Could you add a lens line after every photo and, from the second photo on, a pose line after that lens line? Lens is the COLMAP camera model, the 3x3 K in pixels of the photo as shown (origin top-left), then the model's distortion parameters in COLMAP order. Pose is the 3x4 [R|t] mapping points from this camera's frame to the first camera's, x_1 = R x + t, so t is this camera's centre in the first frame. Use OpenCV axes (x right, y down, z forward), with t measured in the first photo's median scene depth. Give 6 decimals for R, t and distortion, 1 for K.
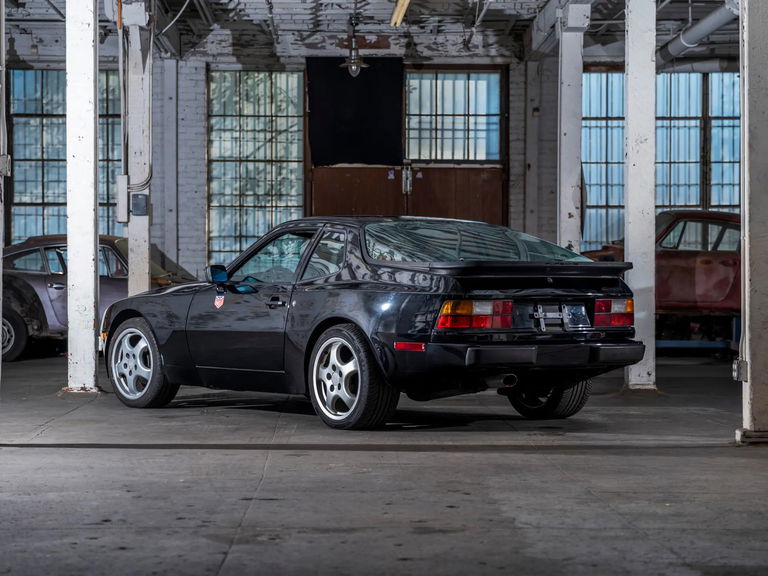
lens RADIAL K [[2231.9, 0, 399.1], [0, 2231.9, 288.4], [0, 0, 1]] dist [0.029122, 0.943185]
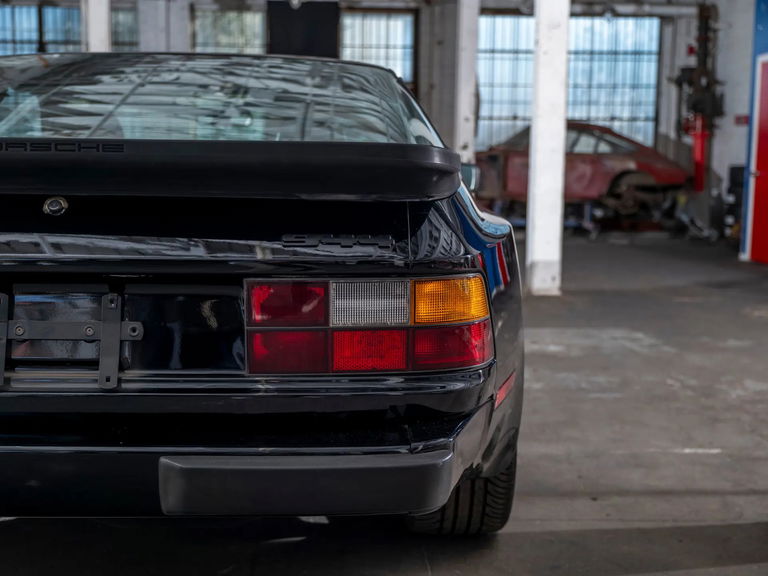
lens RADIAL K [[966.7, 0, 384.0], [0, 966.7, 288.0], [0, 0, 1]] dist [0.011636, 0.037437]
pose [[0.999896, 0.012002, 0.008001, 0.025564], [-0.012880, 0.992615, 0.120625, -0.004535], [-0.006494, -0.120715, 0.992666, 0.412244]]
